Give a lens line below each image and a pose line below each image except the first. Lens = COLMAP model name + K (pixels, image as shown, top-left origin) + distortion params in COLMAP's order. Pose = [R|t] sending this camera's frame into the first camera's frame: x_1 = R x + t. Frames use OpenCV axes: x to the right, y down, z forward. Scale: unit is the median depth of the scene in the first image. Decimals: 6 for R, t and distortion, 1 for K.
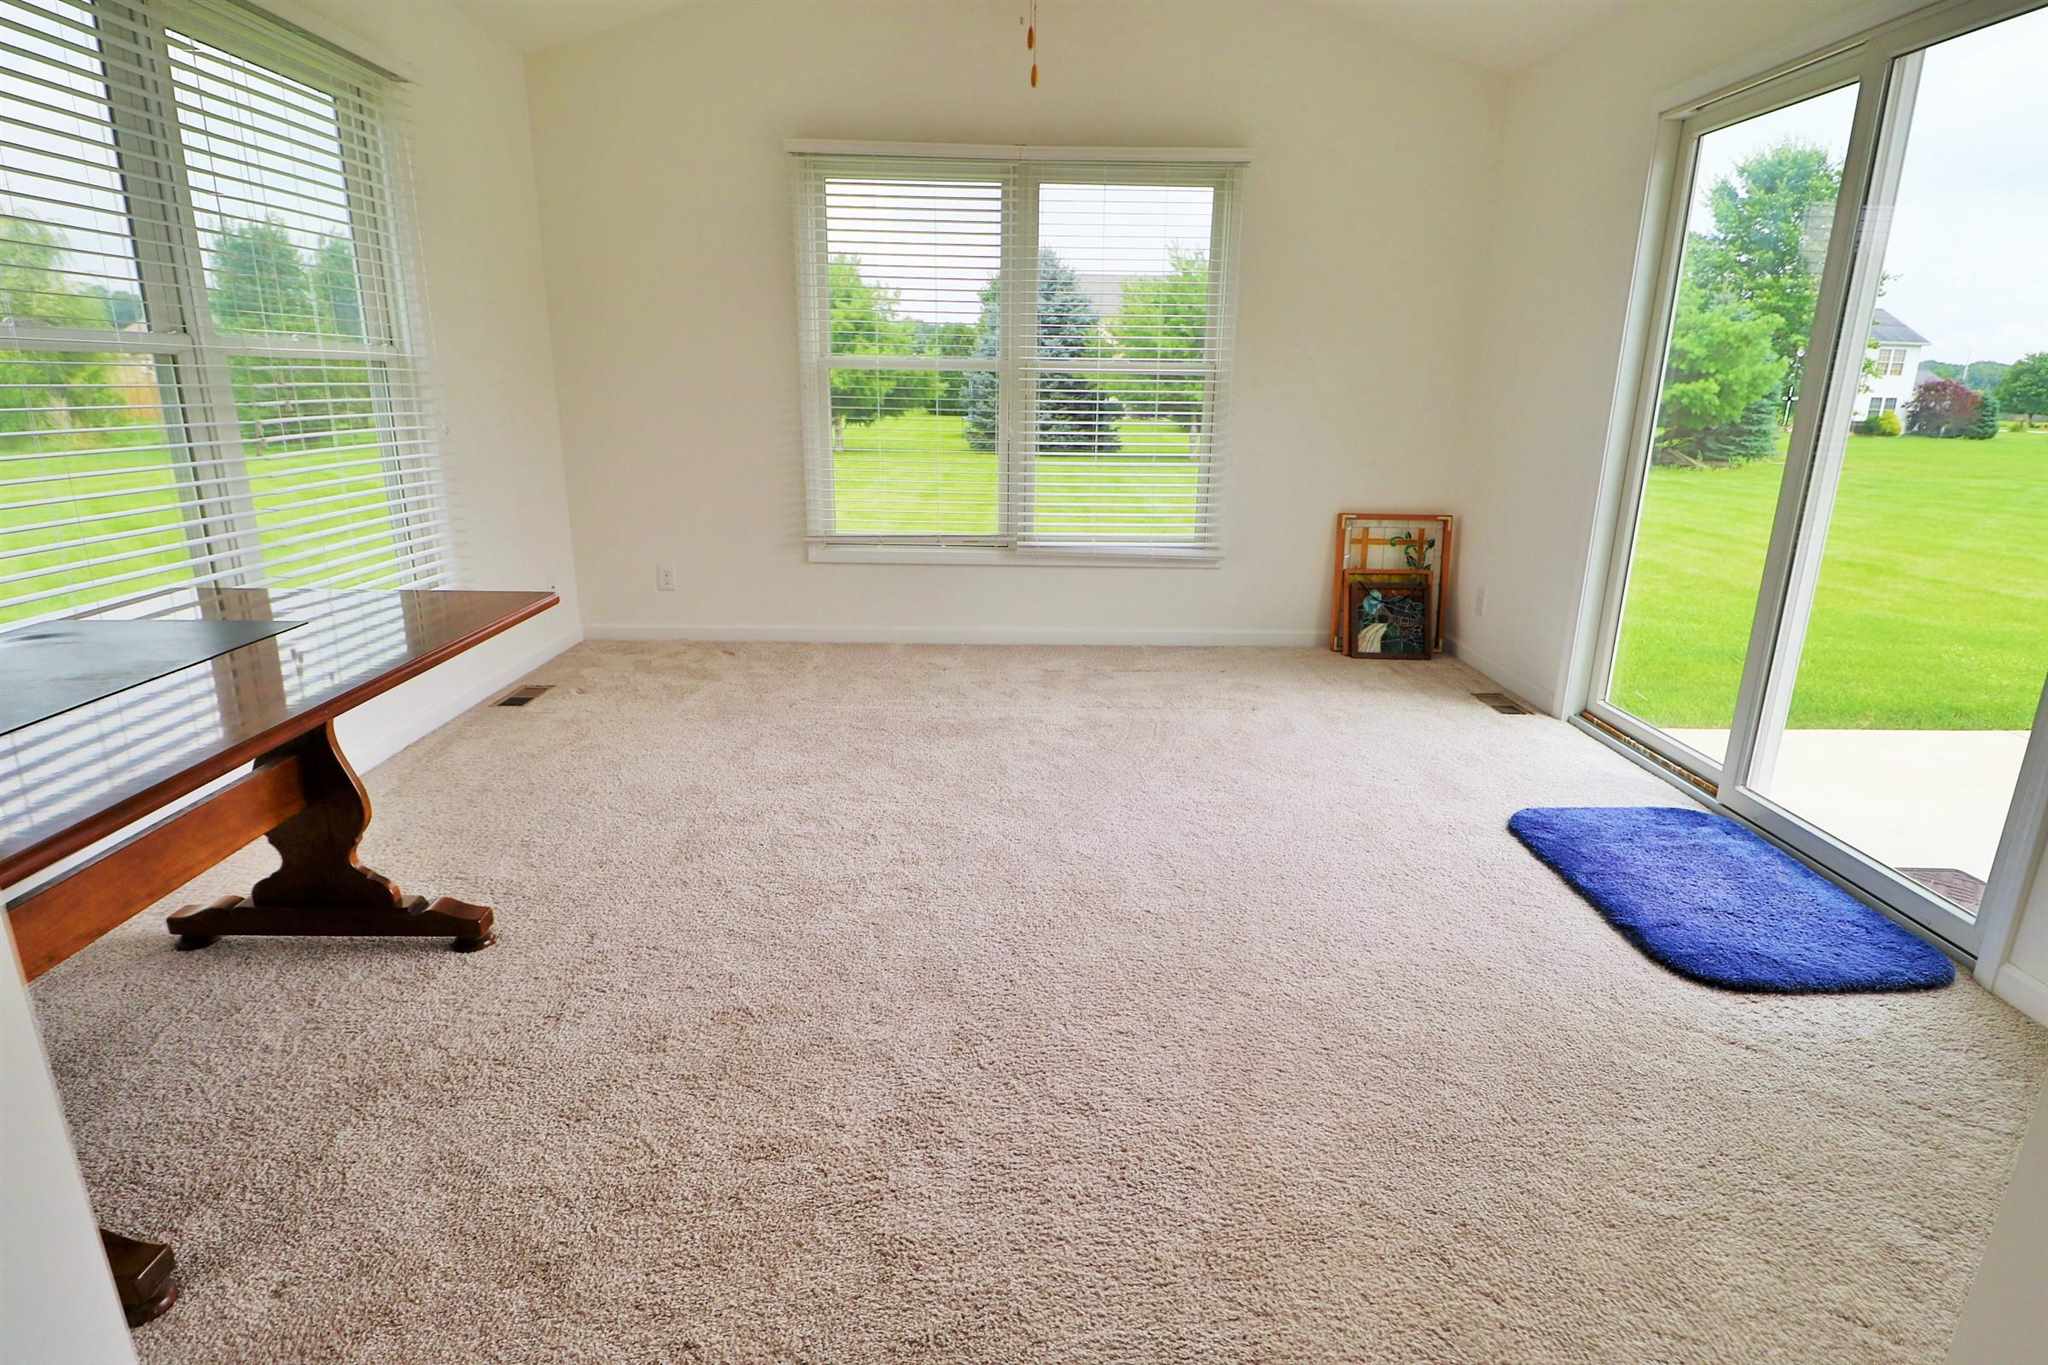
lens RADIAL K [[1056.4, 0, 1024.0], [0, 1056.4, 682.5], [0, 0, 1]] dist [0.000709, -0.011826]
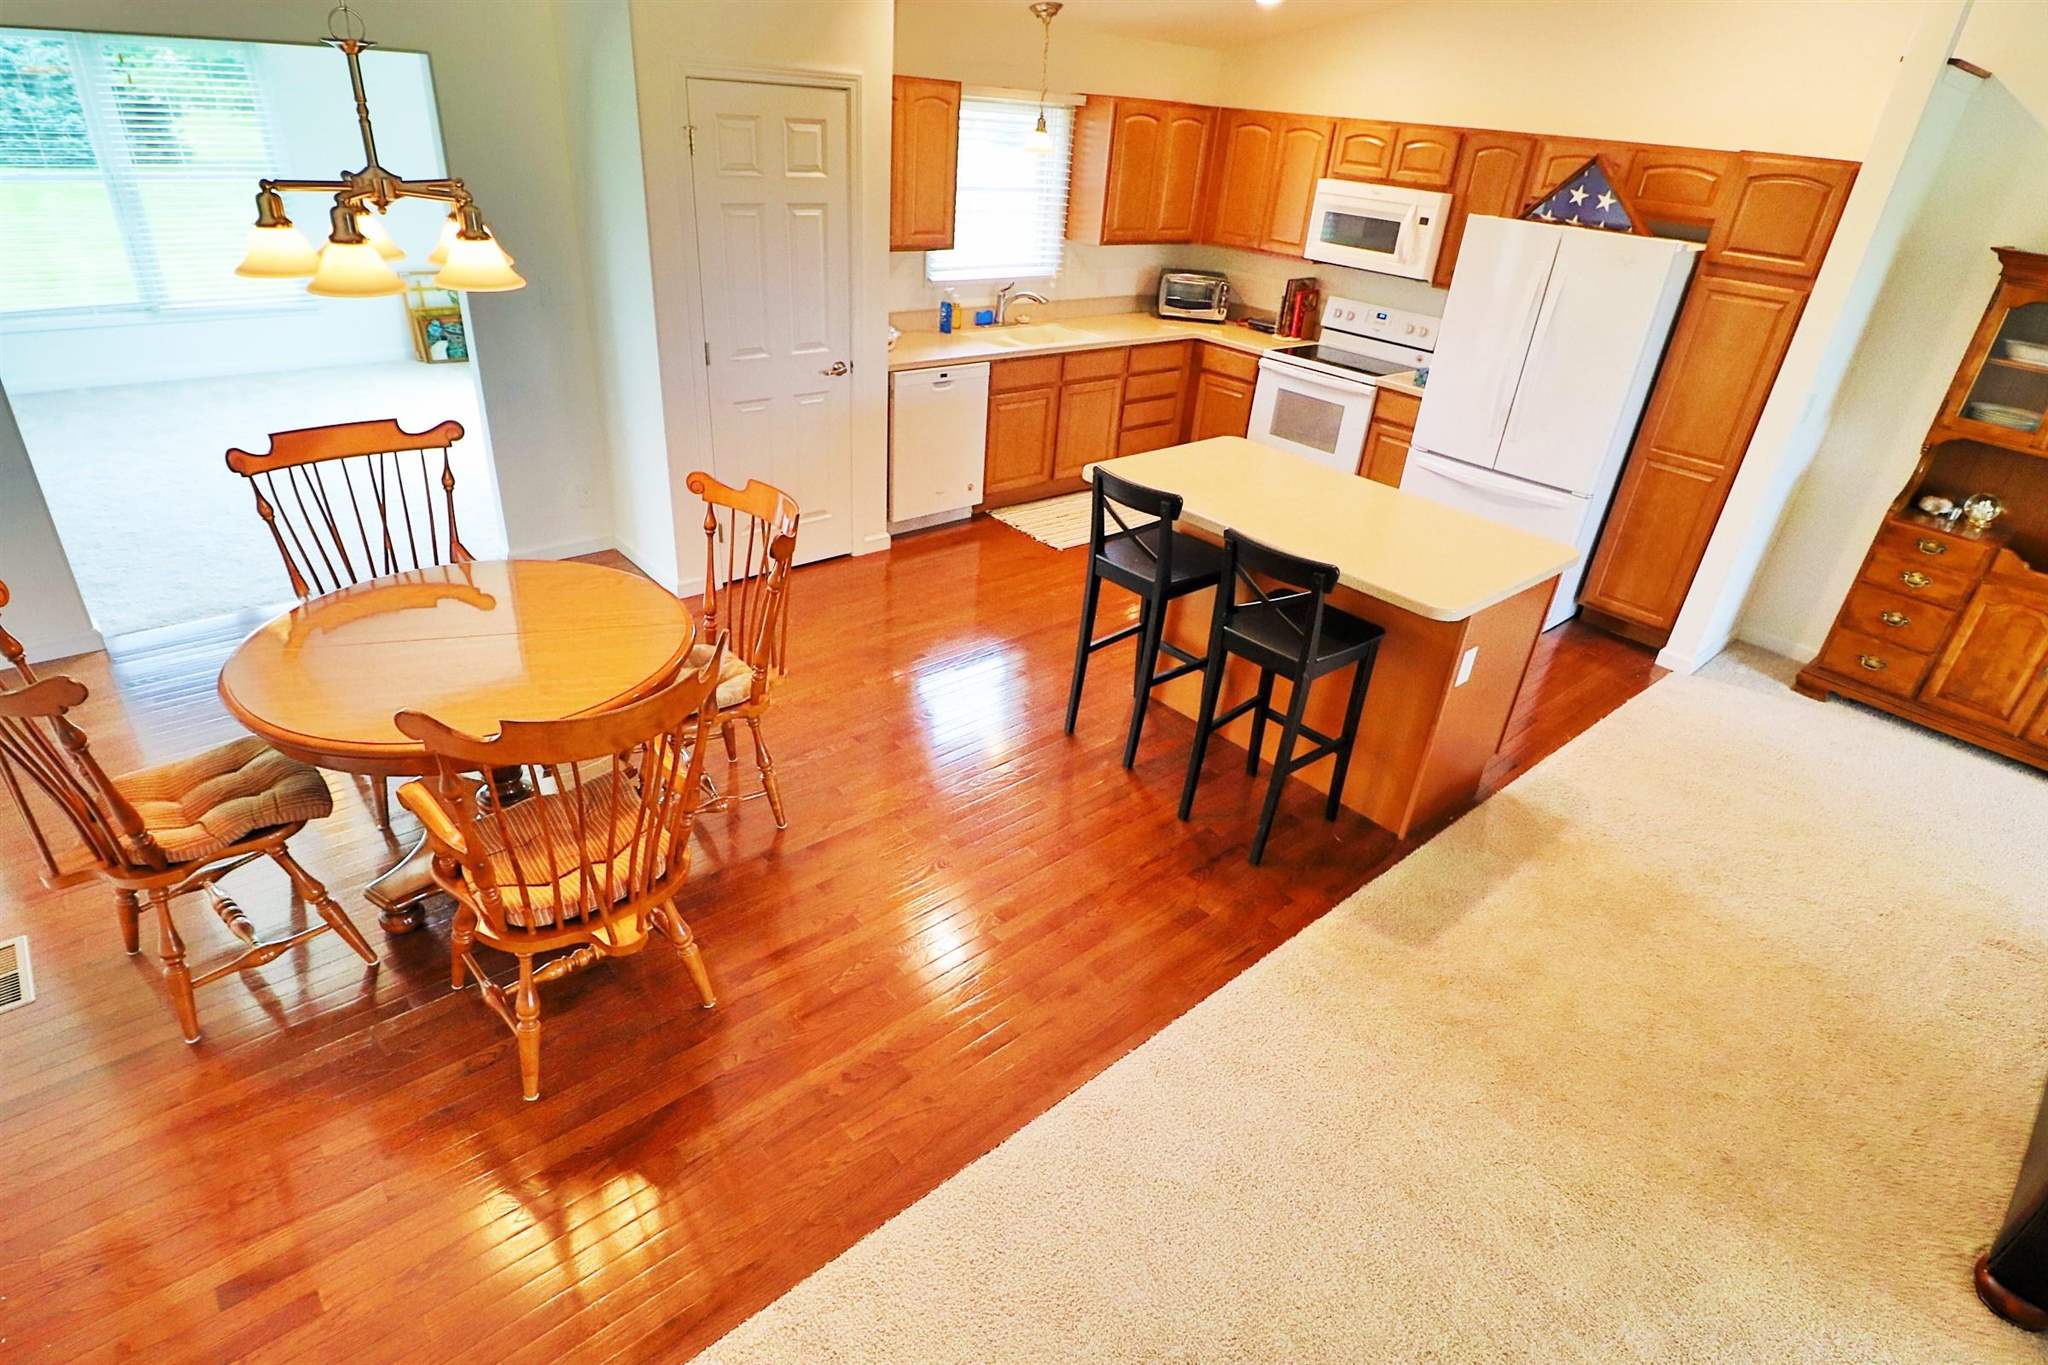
lens RADIAL K [[1056.4, 0, 1024.0], [0, 1056.4, 682.5], [0, 0, 1]] dist [0.000709, -0.011826]
pose [[0.760503, -0.277072, 0.587253, -0.094981], [0.120105, 0.948810, 0.292120, 0.083331], [-0.638130, -0.151626, 0.754851, -0.969181]]
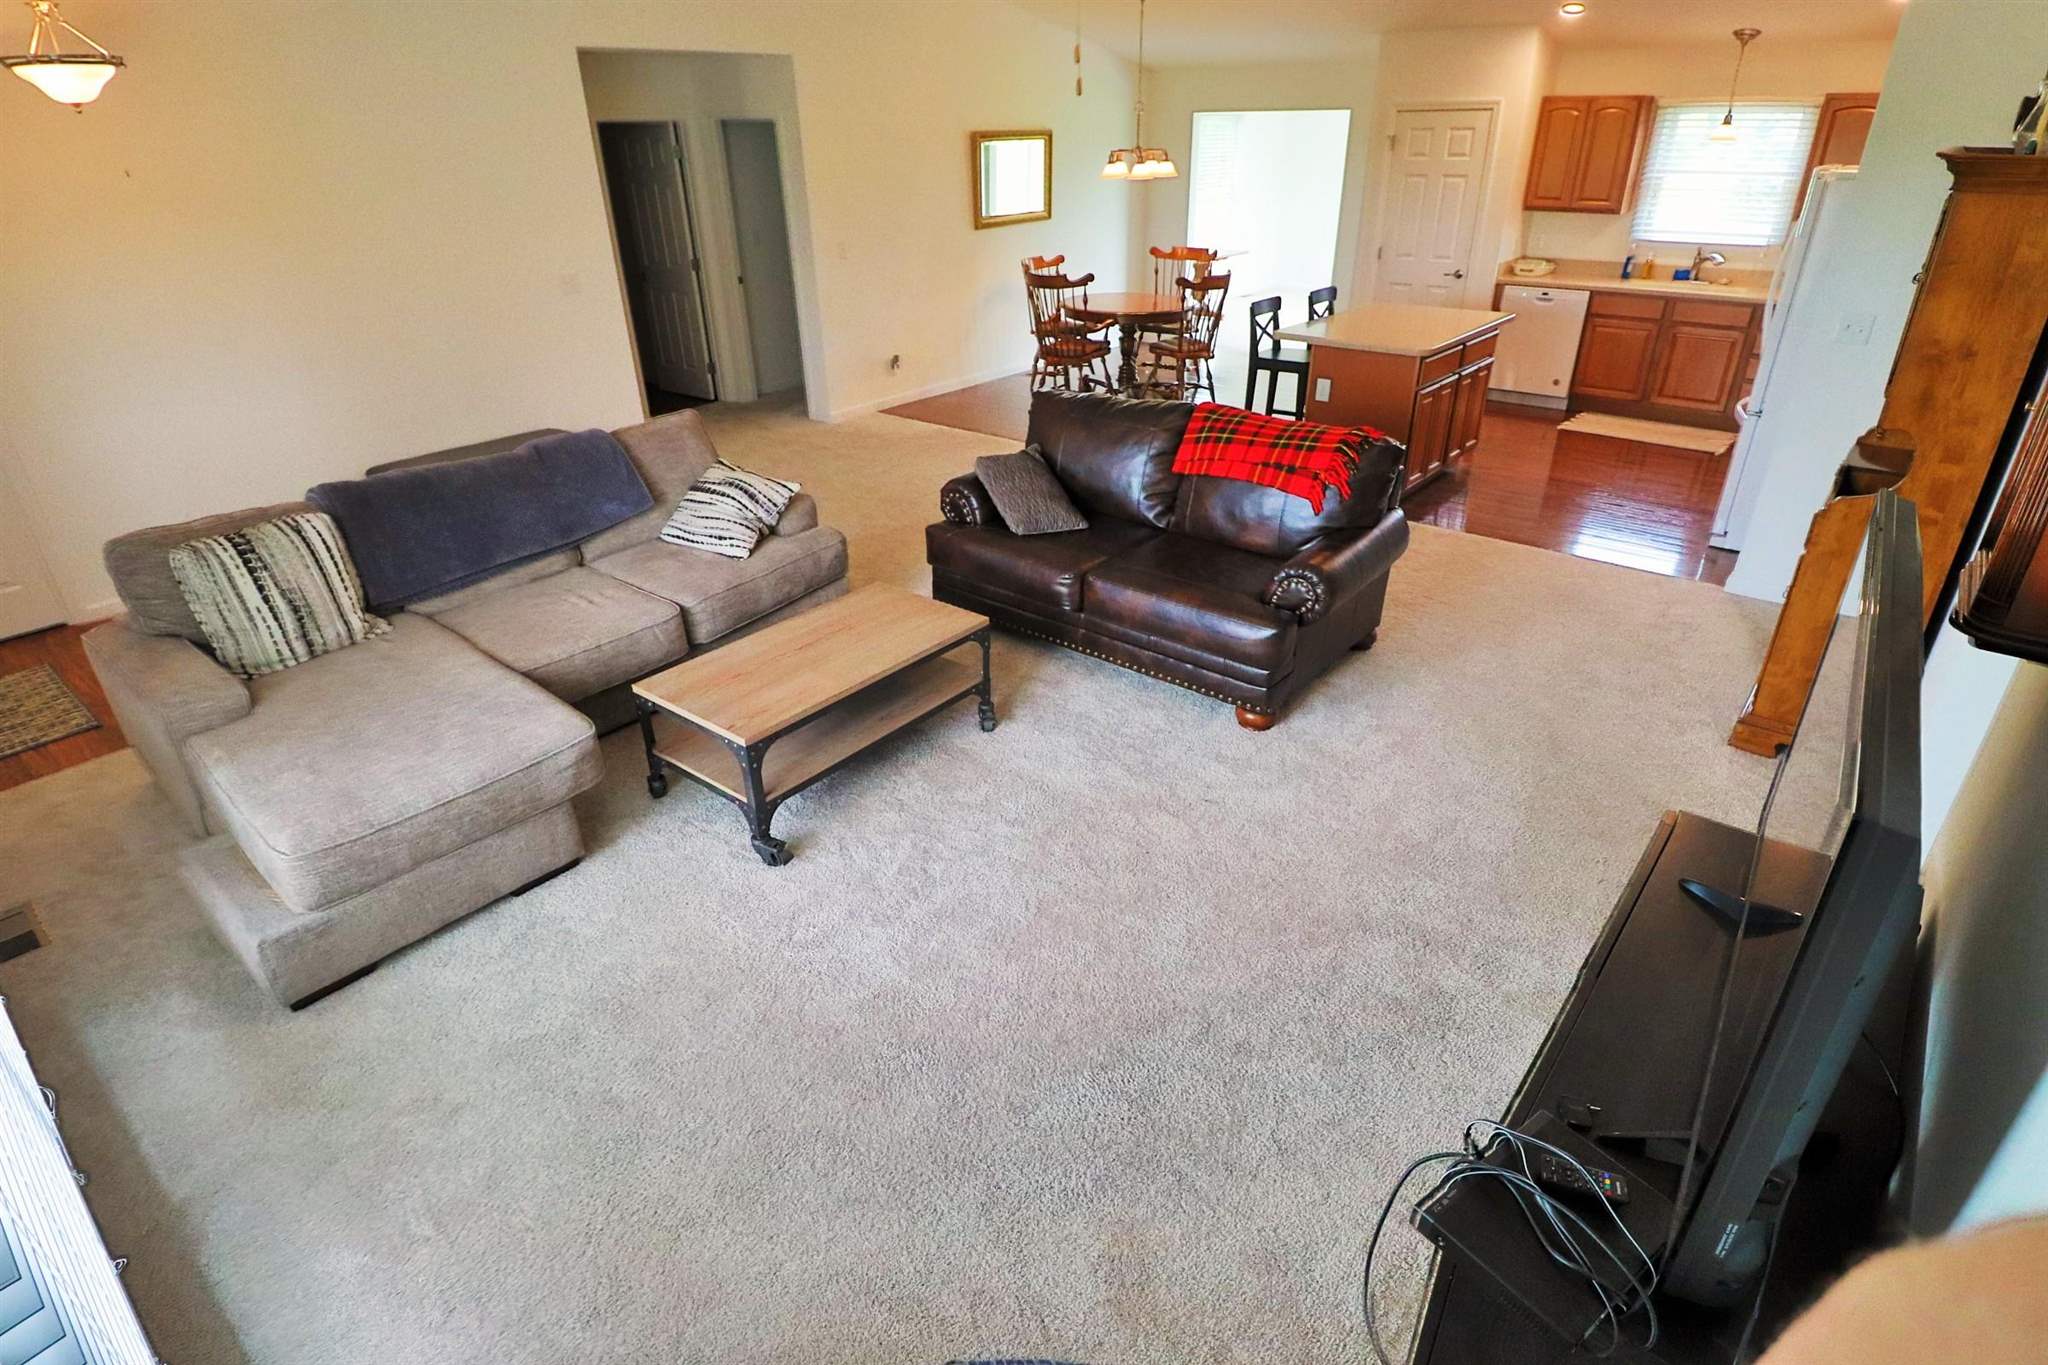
lens RADIAL K [[1056.4, 0, 1024.0], [0, 1056.4, 682.5], [0, 0, 1]] dist [0.000709, -0.011826]
pose [[0.760746, 0.278892, -0.586075, 1.152866], [-0.155692, 0.955024, 0.252368, 0.394642], [0.630099, -0.100741, 0.769952, -1.906440]]
